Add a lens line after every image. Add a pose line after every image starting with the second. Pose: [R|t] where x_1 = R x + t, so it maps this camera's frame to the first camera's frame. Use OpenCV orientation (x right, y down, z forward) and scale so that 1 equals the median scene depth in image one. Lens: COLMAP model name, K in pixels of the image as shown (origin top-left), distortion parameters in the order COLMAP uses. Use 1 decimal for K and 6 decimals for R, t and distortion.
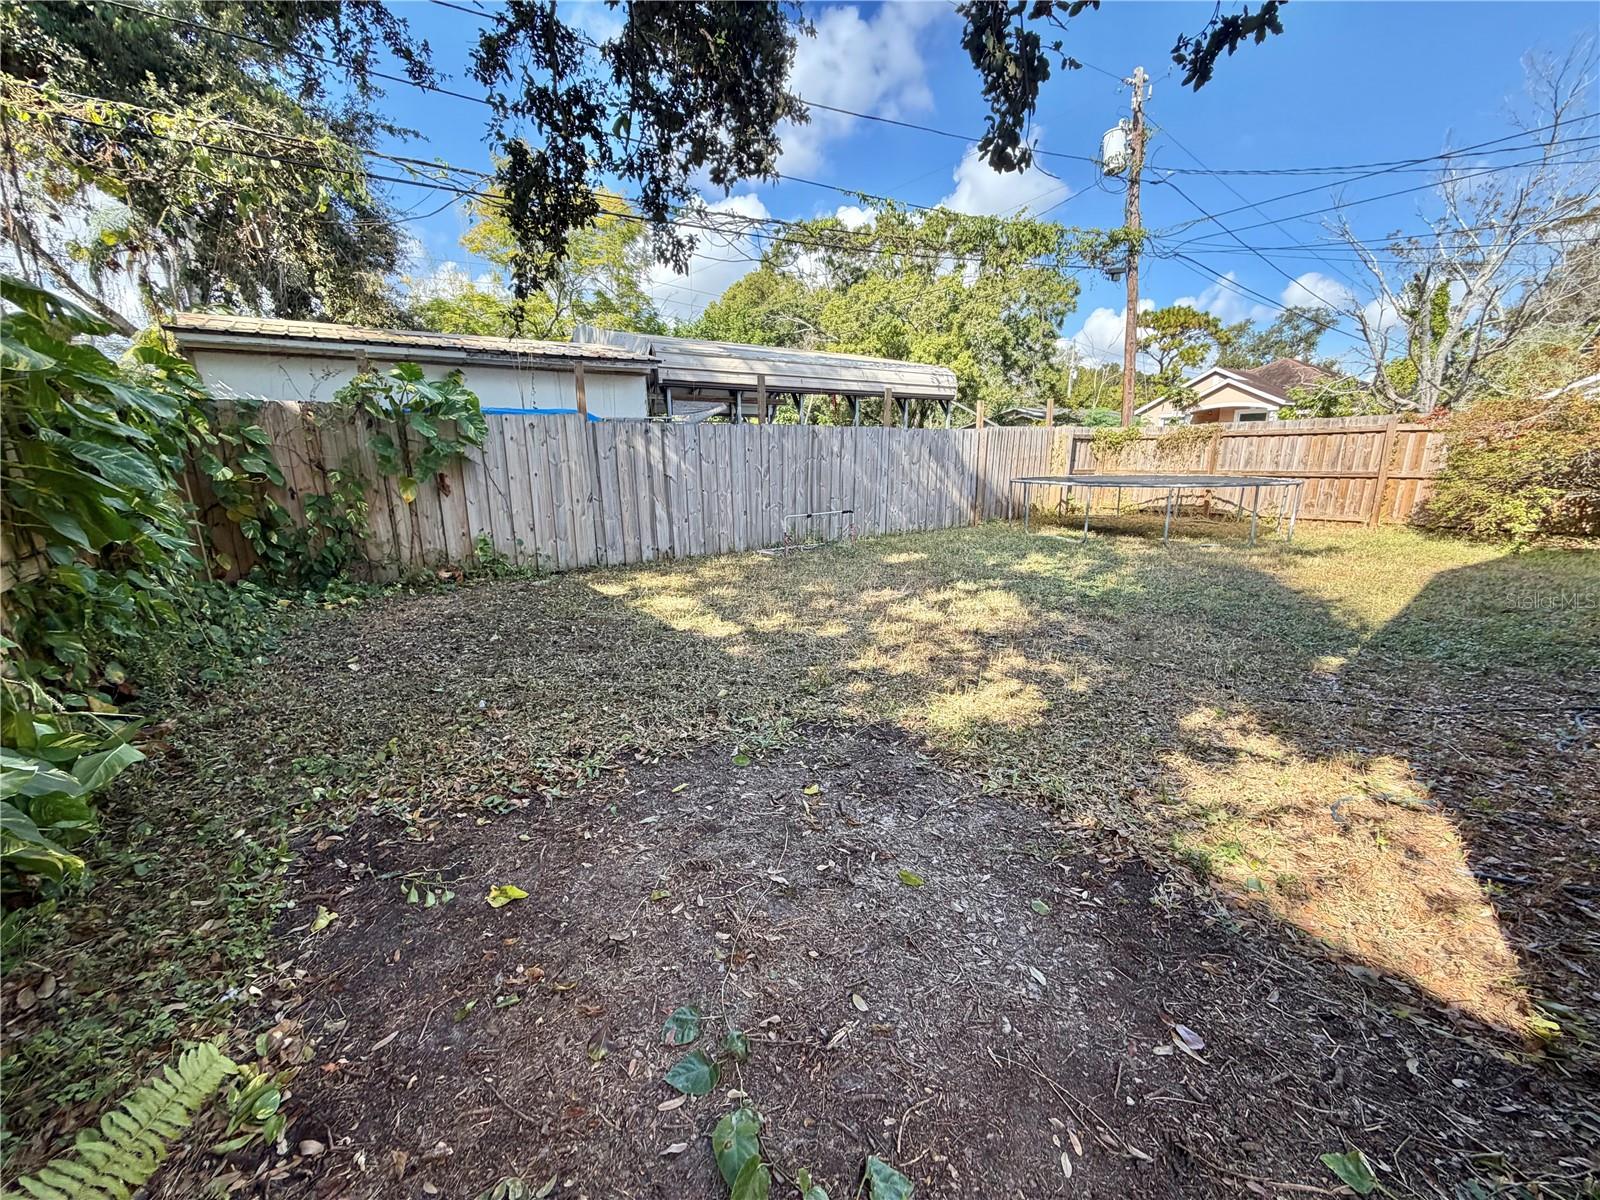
lens RADIAL K [[639.8, 0, 795.5], [0, 639.8, 593.5], [0, 0, 1]] dist [0.000401, 0.000881]
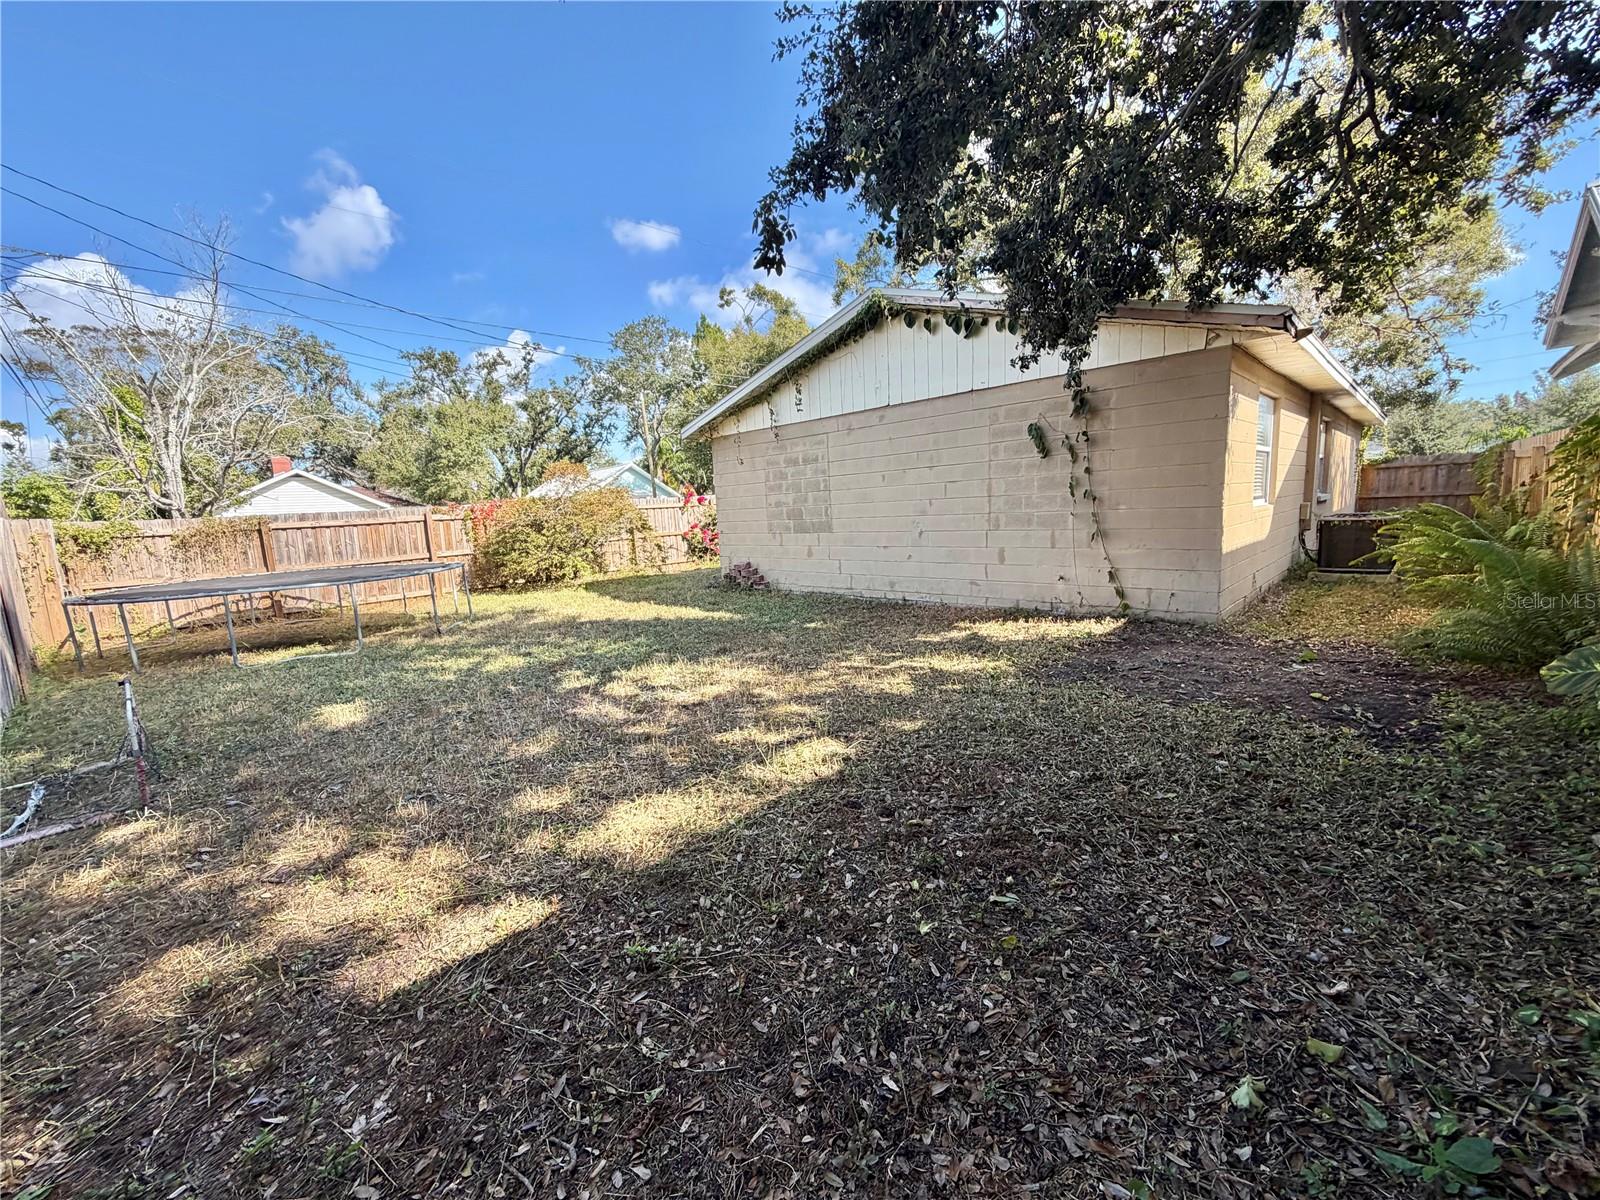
lens RADIAL K [[639.8, 0, 793.5], [0, 639.8, 597.6], [0, 0, 1]] dist [0.000401, 0.000881]
pose [[-0.170462, -0.120818, 0.977929, -0.420343], [0.272631, 0.947928, 0.164634, -0.125994], [-0.946898, 0.294678, -0.128647, 0.545222]]
